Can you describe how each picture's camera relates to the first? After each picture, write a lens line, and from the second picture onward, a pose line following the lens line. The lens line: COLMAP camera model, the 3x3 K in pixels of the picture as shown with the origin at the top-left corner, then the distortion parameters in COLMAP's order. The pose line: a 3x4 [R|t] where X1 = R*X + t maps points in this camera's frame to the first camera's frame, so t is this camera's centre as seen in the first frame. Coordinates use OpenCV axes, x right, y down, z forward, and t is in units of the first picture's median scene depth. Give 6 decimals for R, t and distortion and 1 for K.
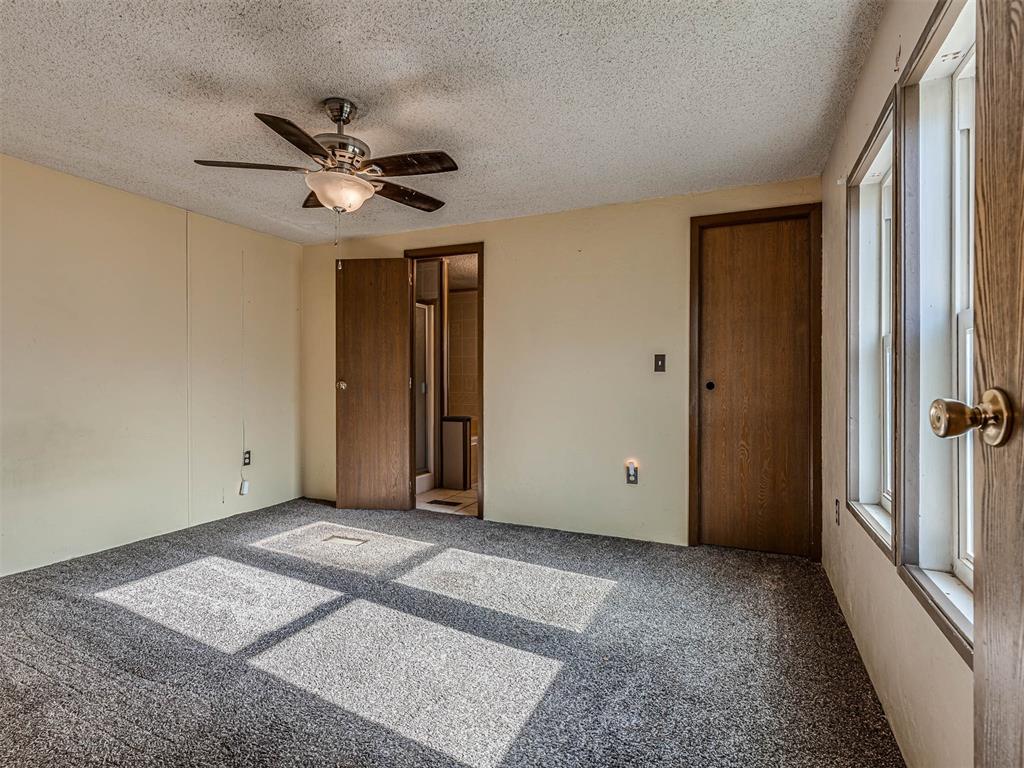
lens RADIAL K [[524.4, 0, 508.2], [0, 524.4, 379.9], [0, 0, 1]] dist [0.004740, 0.001099]
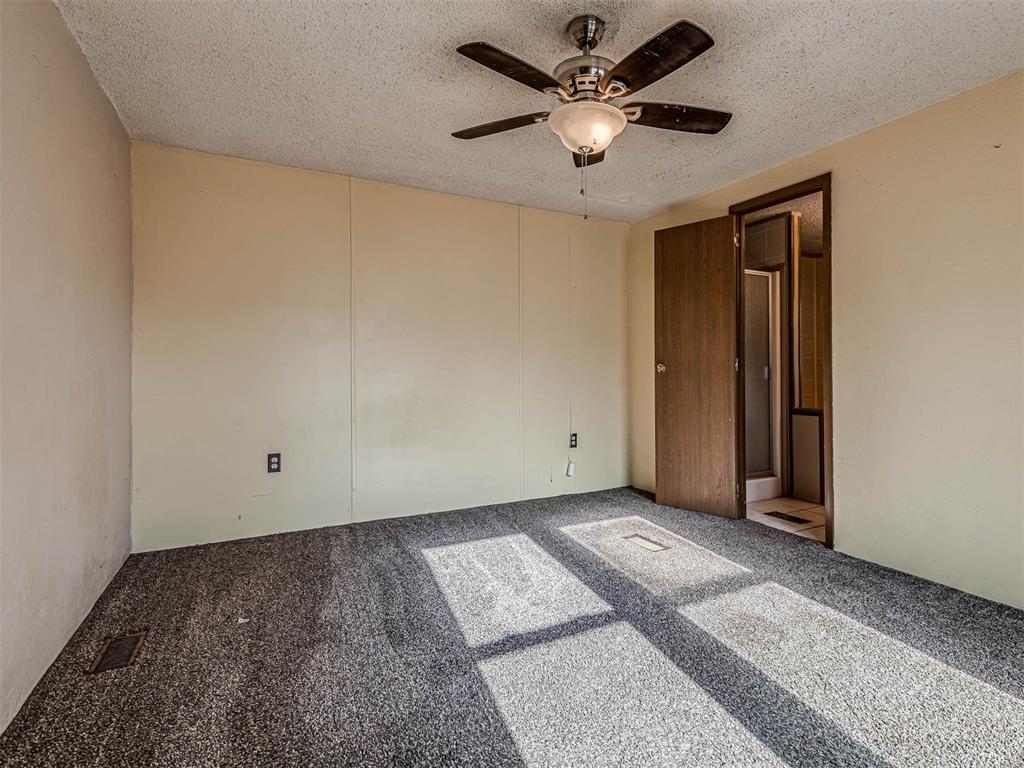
lens RADIAL K [[524.4, 0, 552.0], [0, 524.4, 365.2], [0, 0, 1]] dist [0.004740, 0.001099]
pose [[0.801768, -0.008336, -0.597577, 0.078092], [0.000493, 0.999912, -0.013287, 0.018197], [0.597635, 0.010359, 0.801701, 0.172704]]
